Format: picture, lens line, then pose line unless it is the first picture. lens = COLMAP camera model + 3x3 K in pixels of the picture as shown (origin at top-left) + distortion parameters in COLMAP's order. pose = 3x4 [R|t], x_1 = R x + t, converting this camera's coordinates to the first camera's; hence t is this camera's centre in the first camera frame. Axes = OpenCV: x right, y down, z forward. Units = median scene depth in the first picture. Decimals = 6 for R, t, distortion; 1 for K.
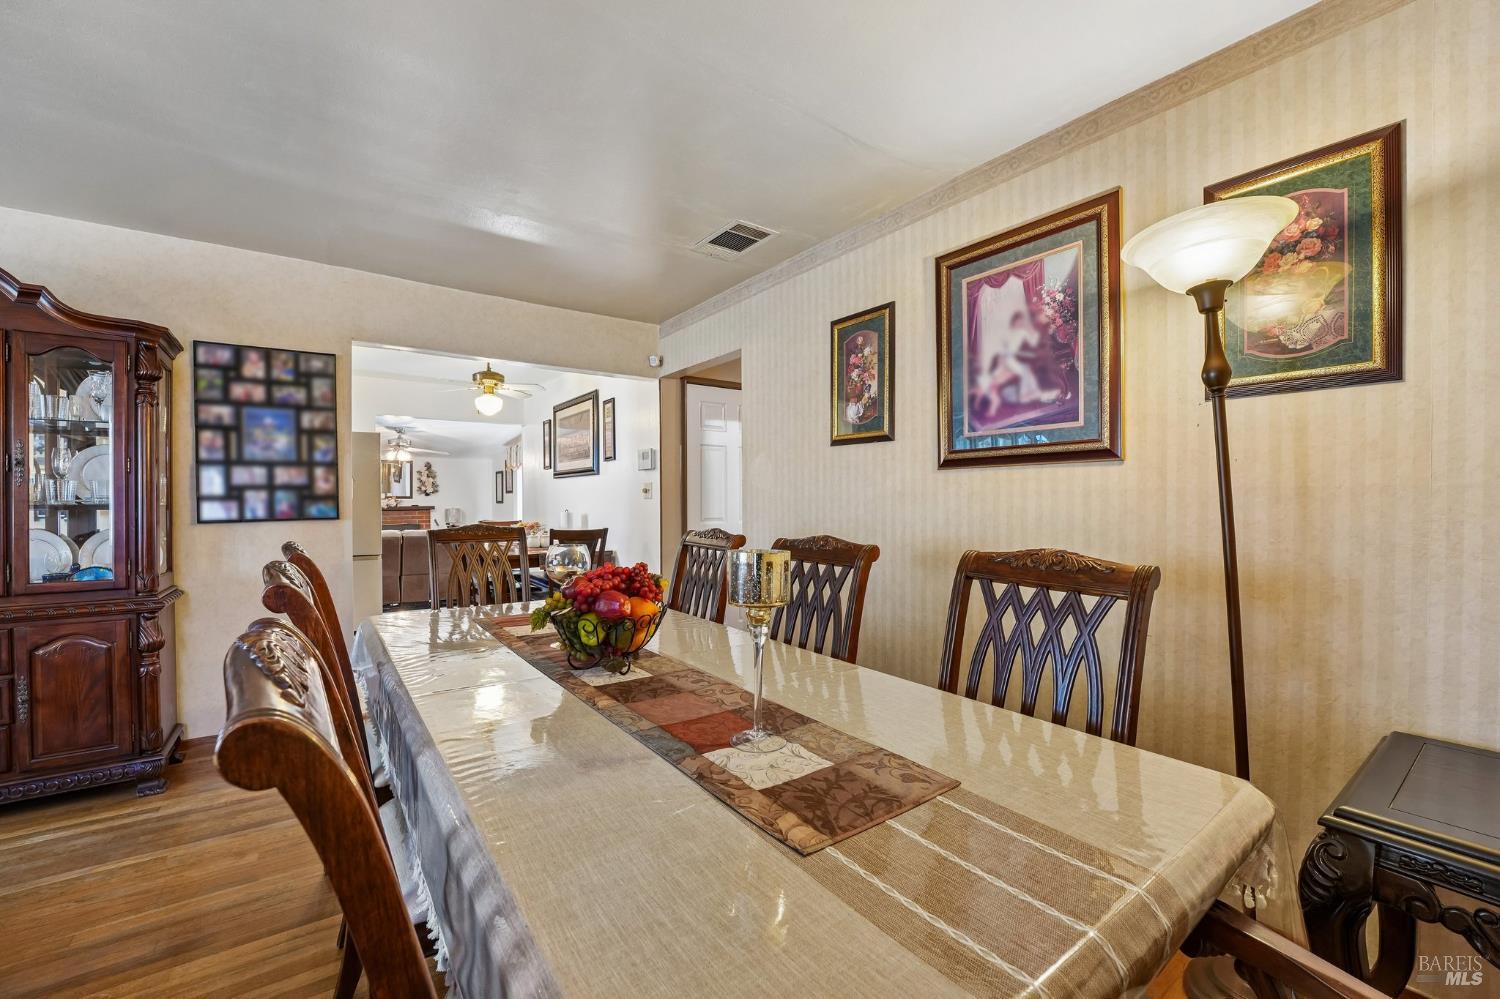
lens RADIAL K [[617.3, 0, 746.4], [0, 617.3, 504.8], [0, 0, 1]] dist [-0.021115, 0.000055]
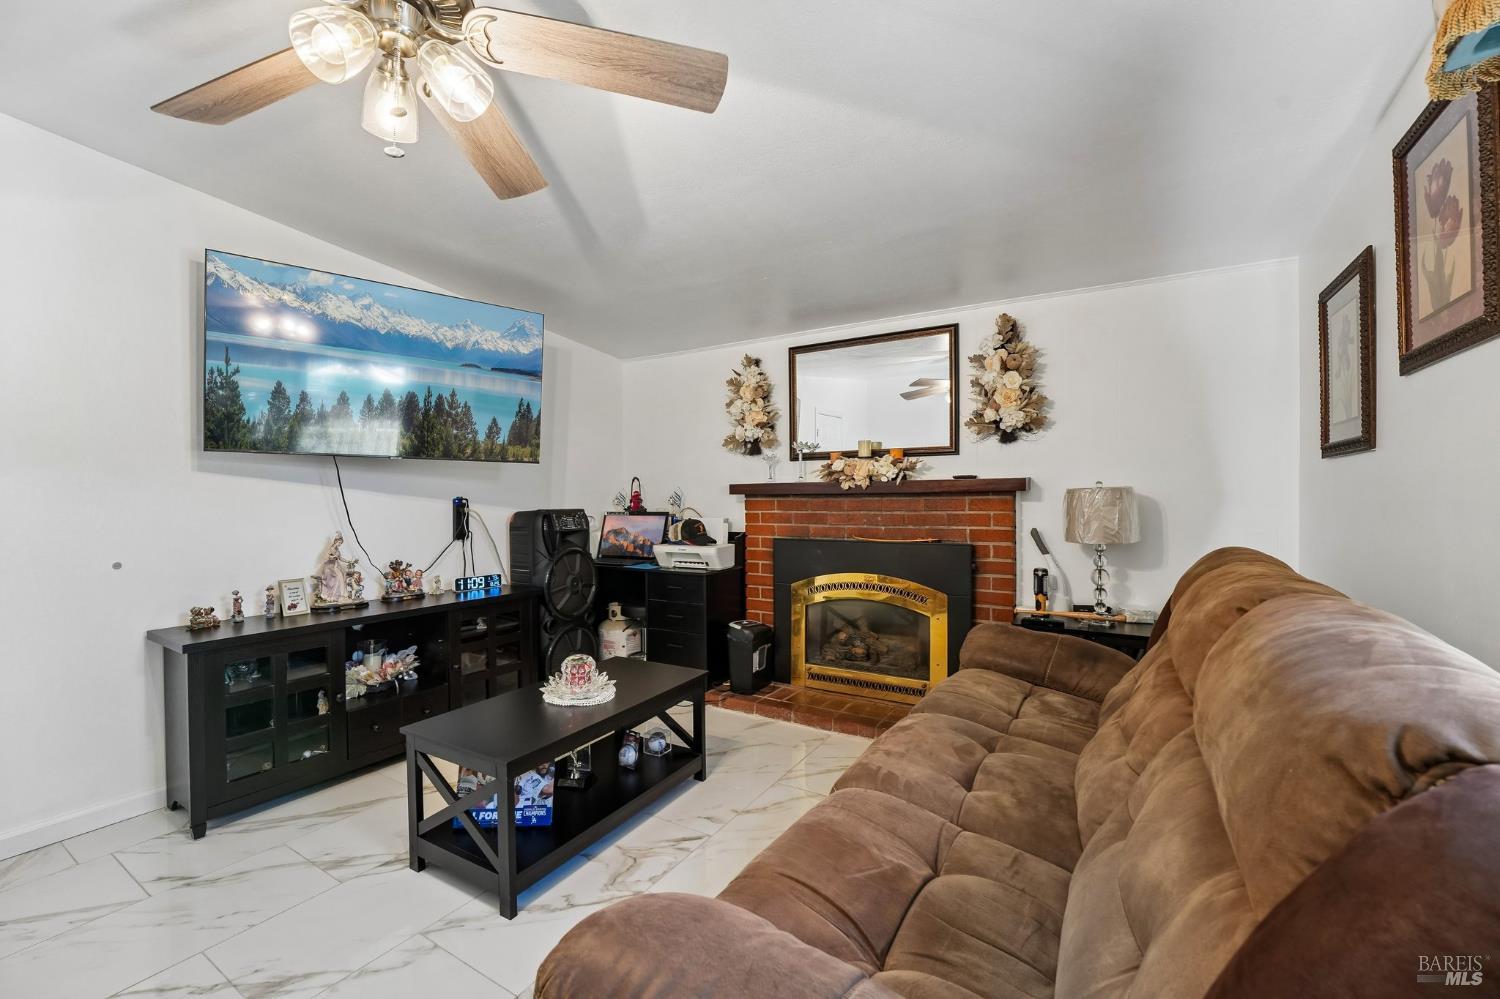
lens RADIAL K [[617.3, 0, 746.4], [0, 617.3, 504.8], [0, 0, 1]] dist [-0.021115, 0.000055]
pose [[0.398066, 0.007702, -0.917324, -0.315905], [-0.005614, 0.999966, 0.005959, 0.012464], [0.917340, 0.002778, 0.398096, 0.786984]]
